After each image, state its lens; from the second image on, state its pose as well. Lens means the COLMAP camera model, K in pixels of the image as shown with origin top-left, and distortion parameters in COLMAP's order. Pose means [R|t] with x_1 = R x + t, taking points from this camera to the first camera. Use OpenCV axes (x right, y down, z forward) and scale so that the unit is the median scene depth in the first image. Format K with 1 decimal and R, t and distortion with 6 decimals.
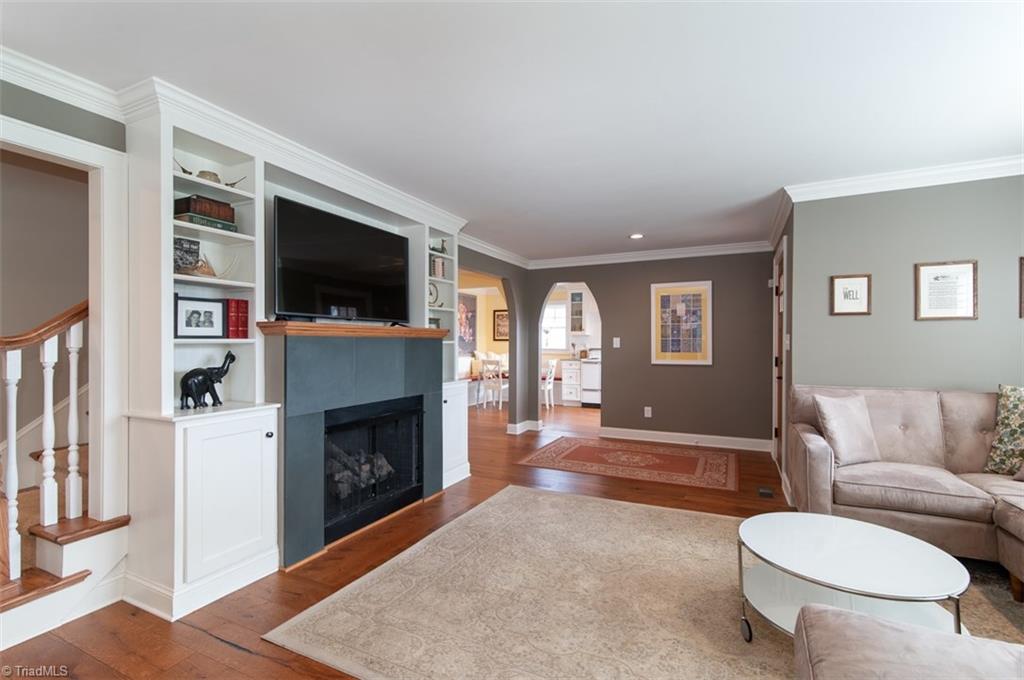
lens RADIAL K [[462.2, 0, 512.0], [0, 462.2, 340.0], [0, 0, 1]] dist [0.003757, 0.000466]
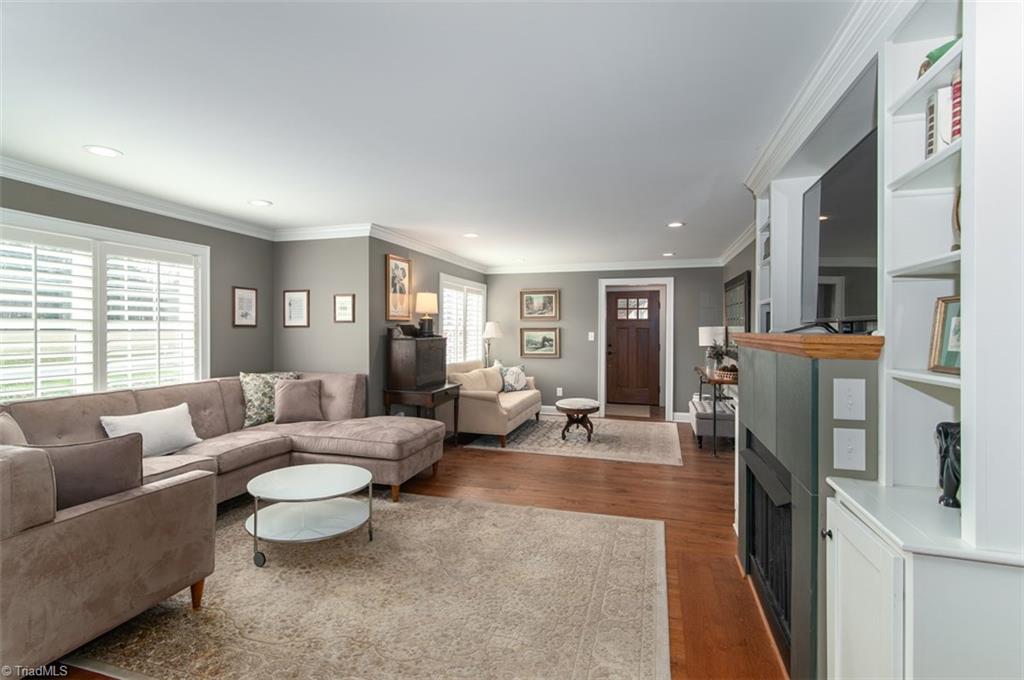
lens RADIAL K [[513.0, 0, 486.4], [0, 513.0, 332.6], [0, 0, 1]] dist [0.001514, -0.000013]
pose [[-0.991014, -0.003146, -0.133720, 0.192038], [-0.003089, 0.999995, -0.000636, -0.026540], [0.133722, -0.000218, -0.991019, 1.490997]]
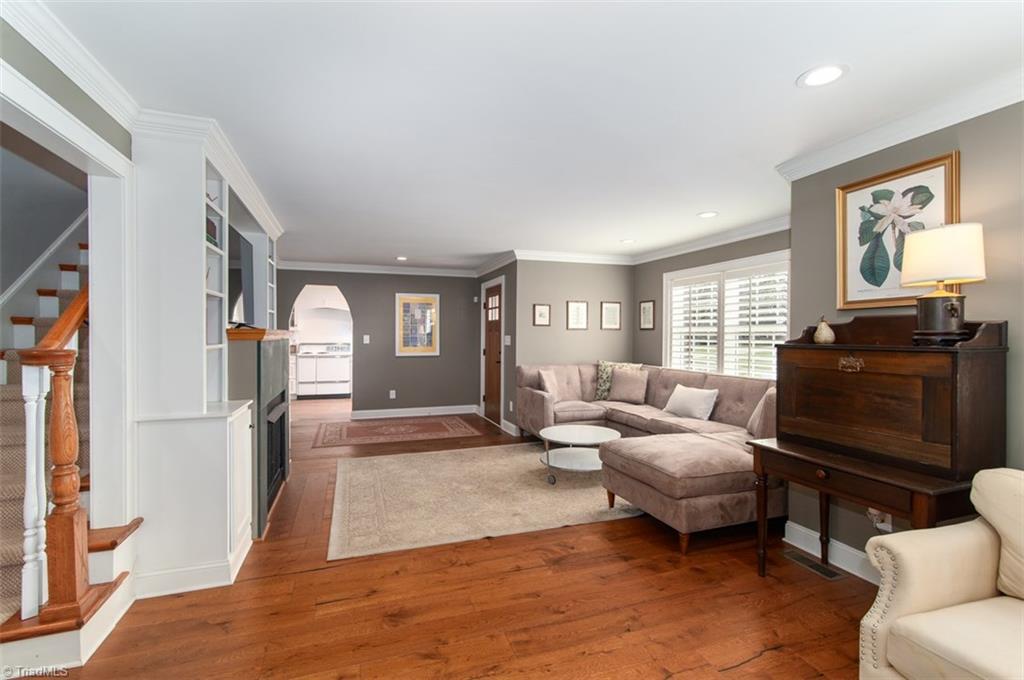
lens RADIAL K [[462.4, 0, 509.0], [0, 462.4, 338.7], [0, 0, 1]] dist [-0.001372, -0.000093]
pose [[0.709731, -0.003991, 0.704462, -0.605950], [-0.007237, 0.999890, 0.012956, -0.024400], [-0.704436, -0.014293, 0.709624, -0.191712]]
